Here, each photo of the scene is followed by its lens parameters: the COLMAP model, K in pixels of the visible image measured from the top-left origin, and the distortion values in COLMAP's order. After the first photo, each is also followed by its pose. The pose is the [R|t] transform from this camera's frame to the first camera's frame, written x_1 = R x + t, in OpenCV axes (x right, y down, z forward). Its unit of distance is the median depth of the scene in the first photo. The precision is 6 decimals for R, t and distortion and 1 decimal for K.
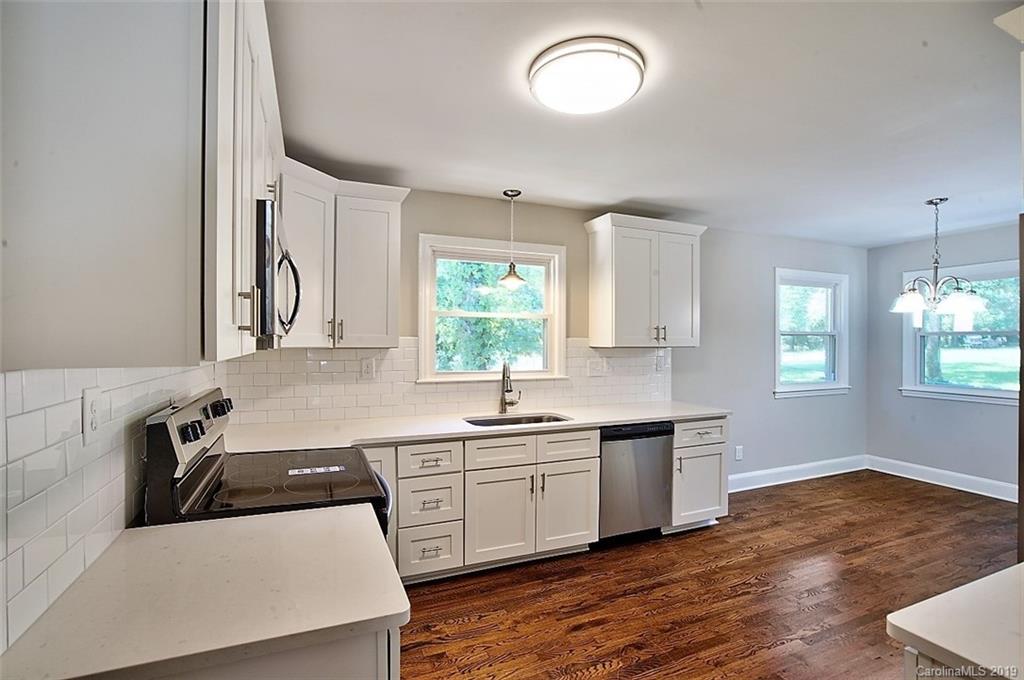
lens RADIAL K [[470.4, 0, 490.8], [0, 470.4, 339.8], [0, 0, 1]] dist [-0.054161, 0.015465]
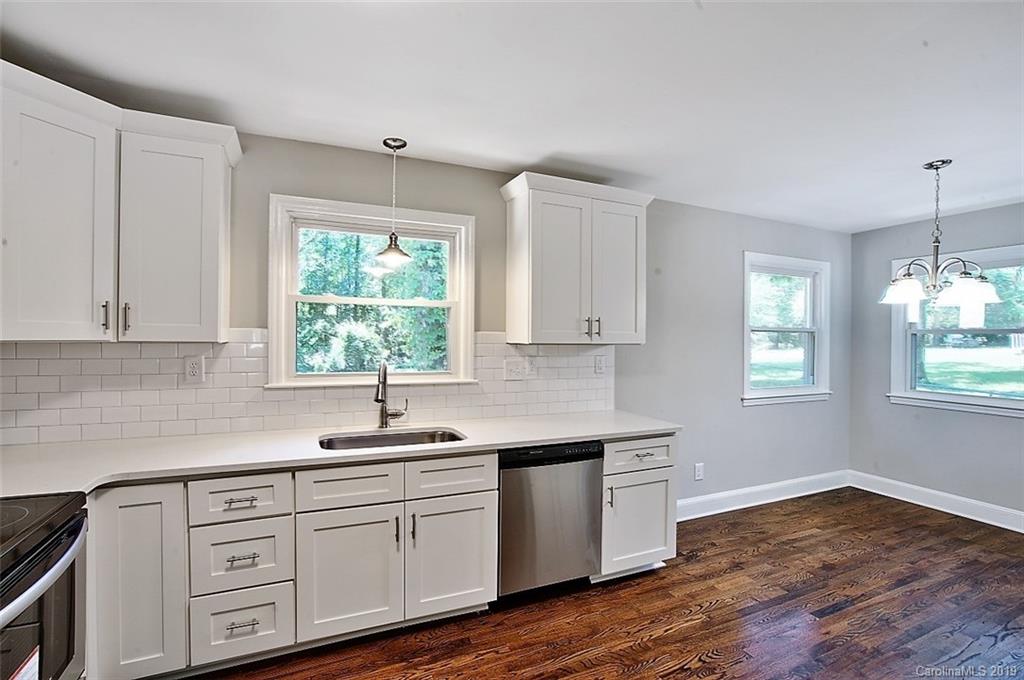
lens RADIAL K [[466.4, 0, 494.1], [0, 466.4, 333.2], [0, 0, 1]] dist [-0.050277, 0.012569]
pose [[0.999663, 0.008796, 0.024440, 0.187879], [-0.008702, 0.999954, -0.003971, 0.001539], [-0.024474, 0.003757, 0.999693, 0.230251]]
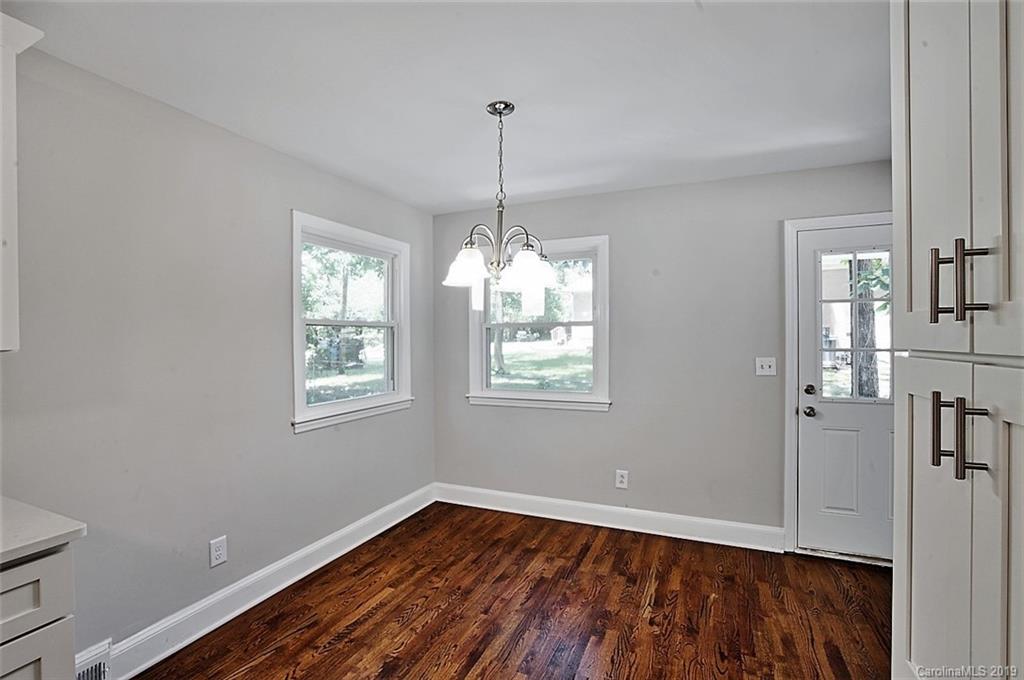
lens RADIAL K [[470.4, 0, 490.8], [0, 470.4, 339.8], [0, 0, 1]] dist [-0.054161, 0.015465]
pose [[0.726739, -0.013436, 0.686782, 0.534302], [0.010718, 0.999909, 0.008220, 0.008312], [-0.686830, 0.001388, 0.726817, 0.545111]]
